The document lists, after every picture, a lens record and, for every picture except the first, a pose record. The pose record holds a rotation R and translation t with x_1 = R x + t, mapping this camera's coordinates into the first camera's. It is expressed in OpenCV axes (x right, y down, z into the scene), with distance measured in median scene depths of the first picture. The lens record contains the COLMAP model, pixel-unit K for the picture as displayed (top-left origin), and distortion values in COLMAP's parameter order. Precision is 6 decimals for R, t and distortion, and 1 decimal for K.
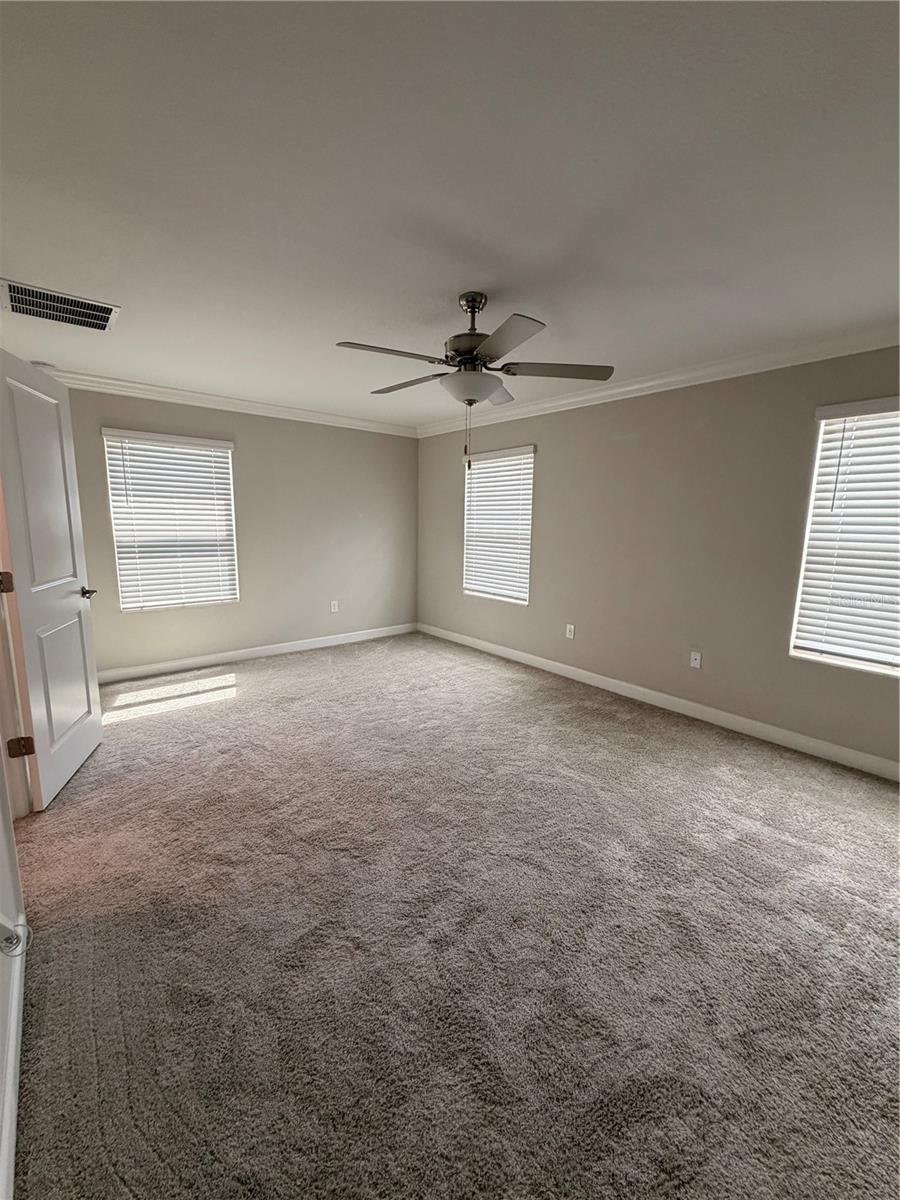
lens RADIAL K [[479.9, 0, 450.0], [0, 479.9, 598.1], [0, 0, 1]] dist [0.000599, 0.000155]
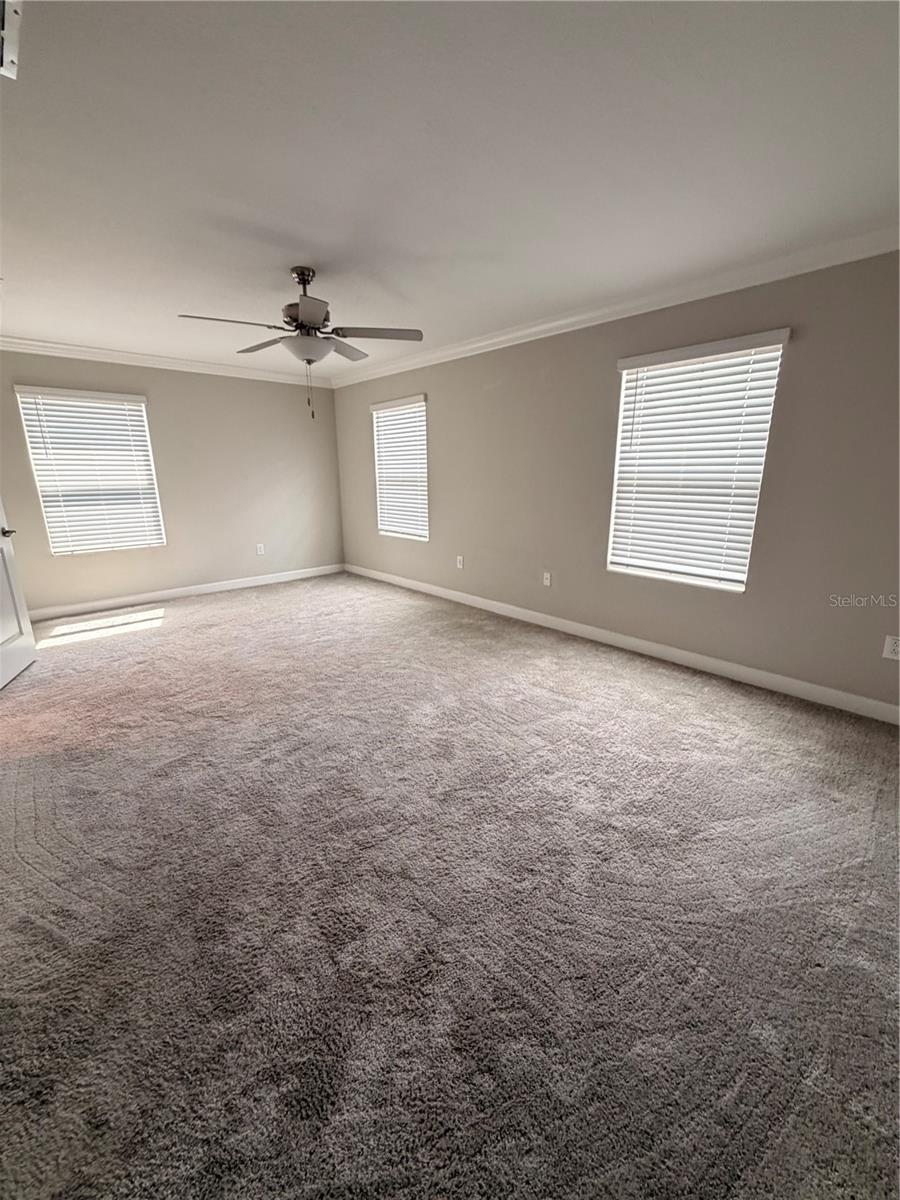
lens RADIAL K [[481.5, 0, 448.8], [0, 481.5, 597.5], [0, 0, 1]] dist [-0.000233, 0.000048]
pose [[0.998723, -0.032727, 0.038485, 0.263264], [0.028877, 0.994900, 0.096641, 0.061667], [-0.041452, -0.095407, 0.994575, -0.223303]]
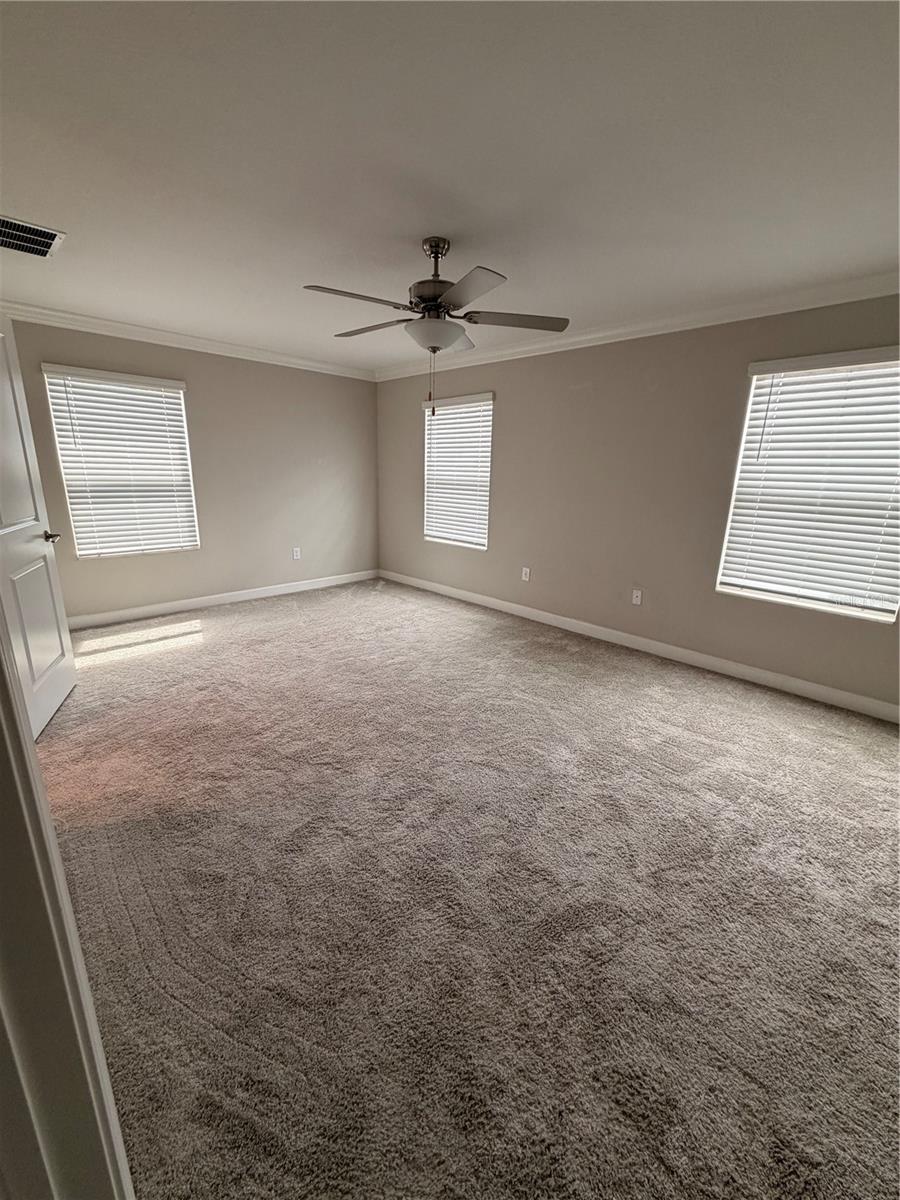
lens RADIAL K [[479.9, 0, 450.0], [0, 479.9, 598.1], [0, 0, 1]] dist [0.000599, 0.000155]
pose [[0.996003, -0.015170, 0.088027, -0.018742], [0.006092, 0.994715, 0.102498, 0.017478], [-0.089117, -0.101552, 0.990831, -0.071489]]
